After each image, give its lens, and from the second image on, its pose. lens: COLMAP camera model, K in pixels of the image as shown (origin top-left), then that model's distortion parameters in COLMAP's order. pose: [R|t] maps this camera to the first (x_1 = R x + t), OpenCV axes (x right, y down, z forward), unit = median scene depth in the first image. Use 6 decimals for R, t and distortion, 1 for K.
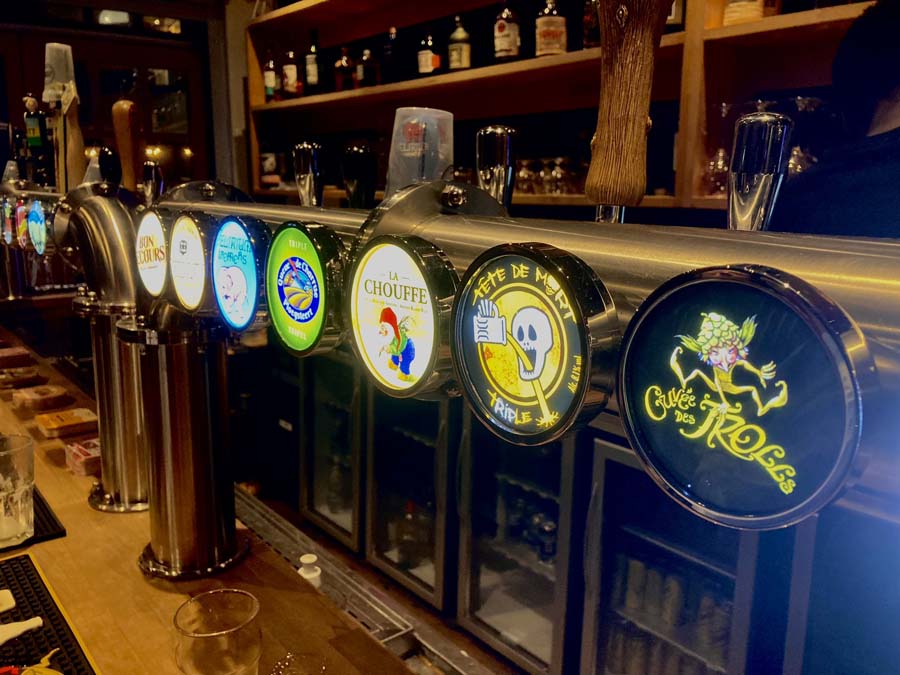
lens RADIAL K [[750.9, 0, 453.7], [0, 750.9, 340.9], [0, 0, 1]] dist [0.033502, -0.034510]
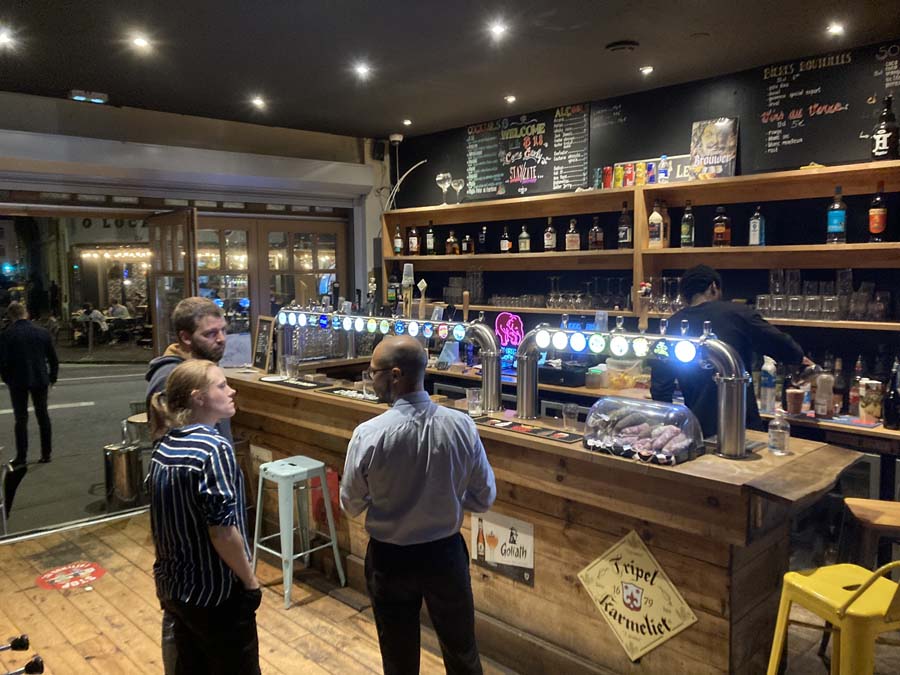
lens RADIAL K [[750.9, 0, 447.6], [0, 750.9, 331.2], [0, 0, 1]] dist [0.033502, -0.034510]
pose [[0.995816, -0.019122, 0.089355, -0.399059], [0.030009, 0.992060, -0.122130, 0.112366], [-0.086311, 0.124301, 0.988484, -1.028764]]
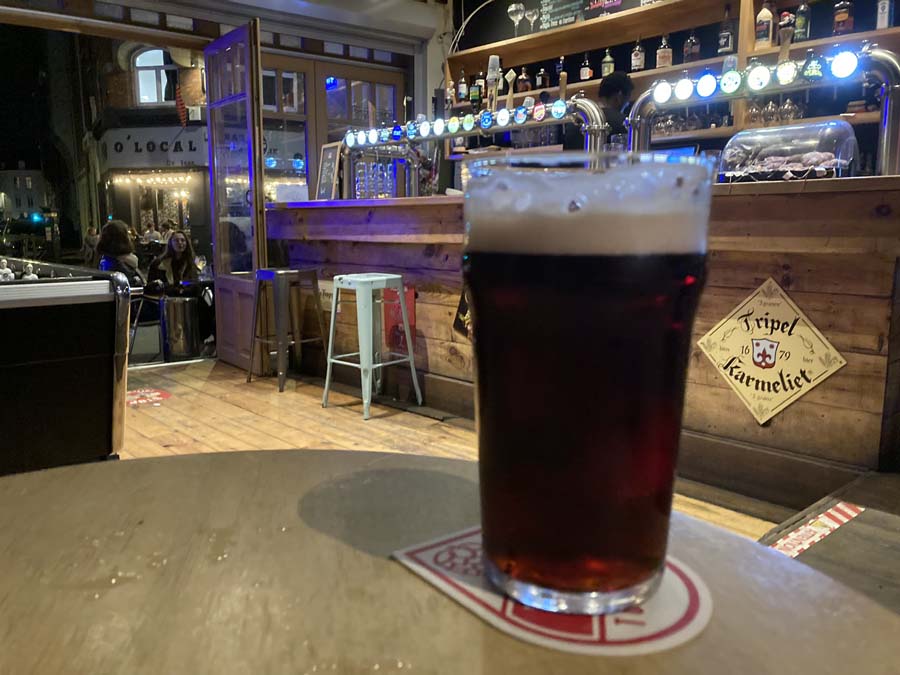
lens RADIAL K [[750.9, 0, 449.0], [0, 750.9, 345.5], [0, 0, 1]] dist [0.033502, -0.034510]
pose [[0.998107, -0.013012, 0.060107, -0.528293], [0.016210, 0.998462, -0.053024, 0.430298], [-0.059325, 0.053898, 0.996783, -0.879144]]
